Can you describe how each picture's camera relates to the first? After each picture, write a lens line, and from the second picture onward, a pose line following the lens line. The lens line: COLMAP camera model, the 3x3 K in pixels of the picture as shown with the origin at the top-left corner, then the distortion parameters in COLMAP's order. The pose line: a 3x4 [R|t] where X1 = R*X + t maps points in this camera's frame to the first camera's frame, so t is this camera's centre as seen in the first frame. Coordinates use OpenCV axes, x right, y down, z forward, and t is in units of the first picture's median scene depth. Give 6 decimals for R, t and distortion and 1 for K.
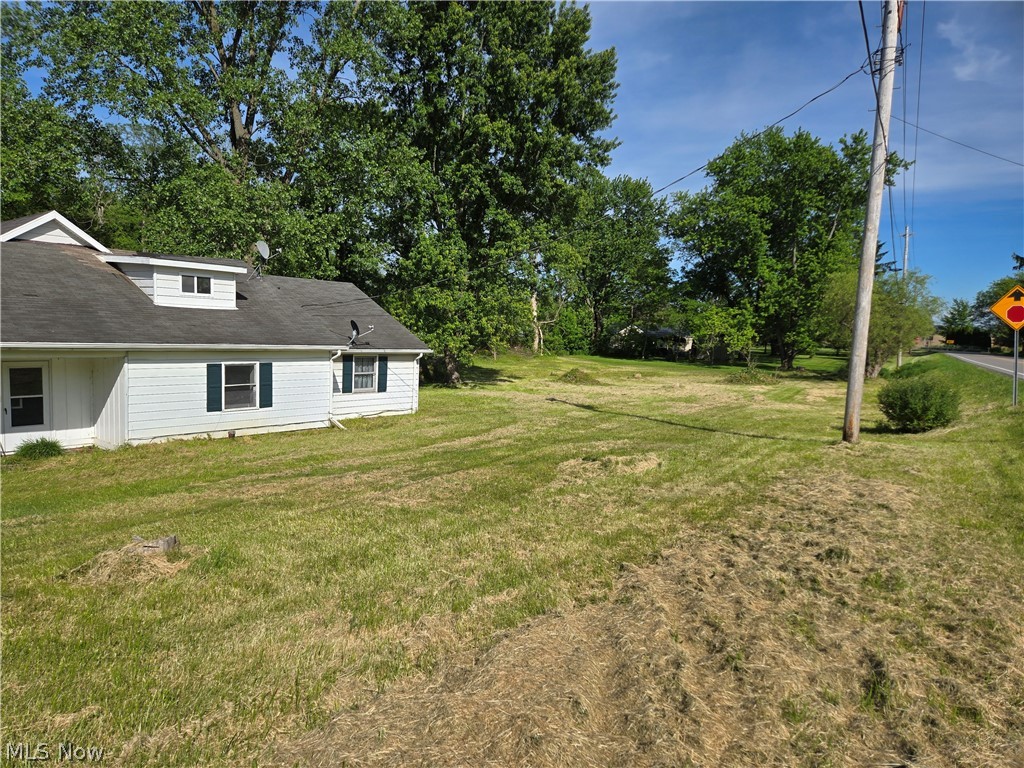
lens RADIAL K [[680.9, 0, 509.4], [0, 680.9, 397.9], [0, 0, 1]] dist [0.069843, -0.065223]
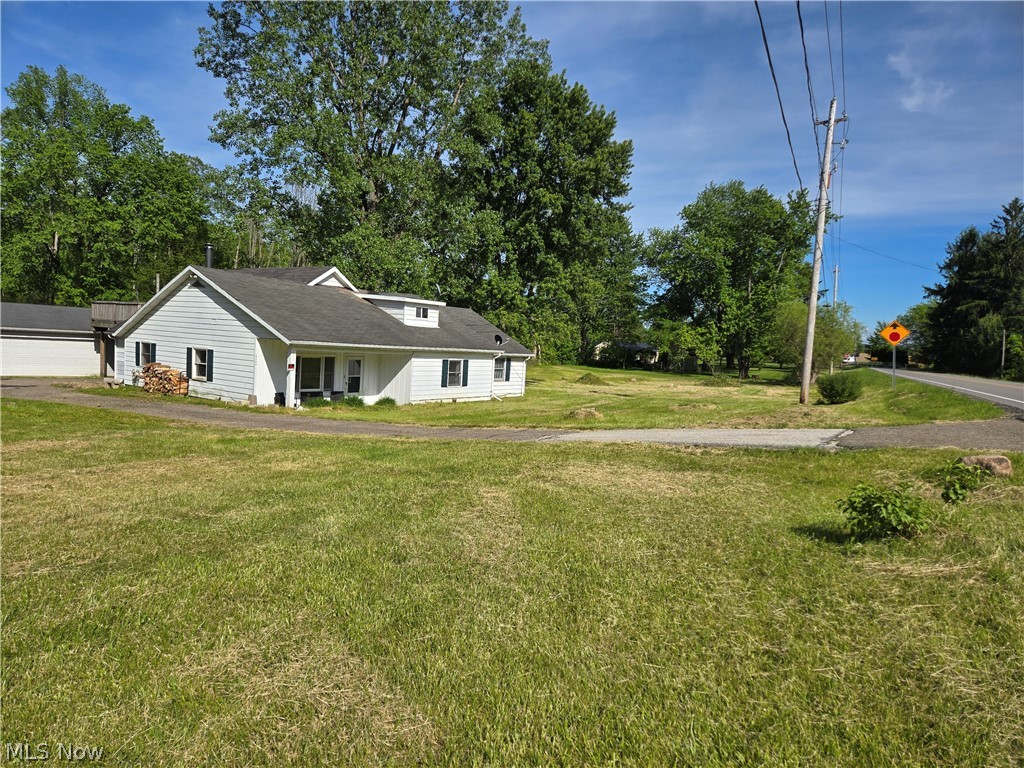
lens RADIAL K [[671.5, 0, 505.9], [0, 671.5, 401.2], [0, 0, 1]] dist [0.064011, -0.057453]
pose [[0.997828, 0.009226, 0.065222, -0.147788], [-0.008374, 0.999876, -0.013322, 0.029378], [-0.065337, 0.012746, 0.997782, -0.268174]]
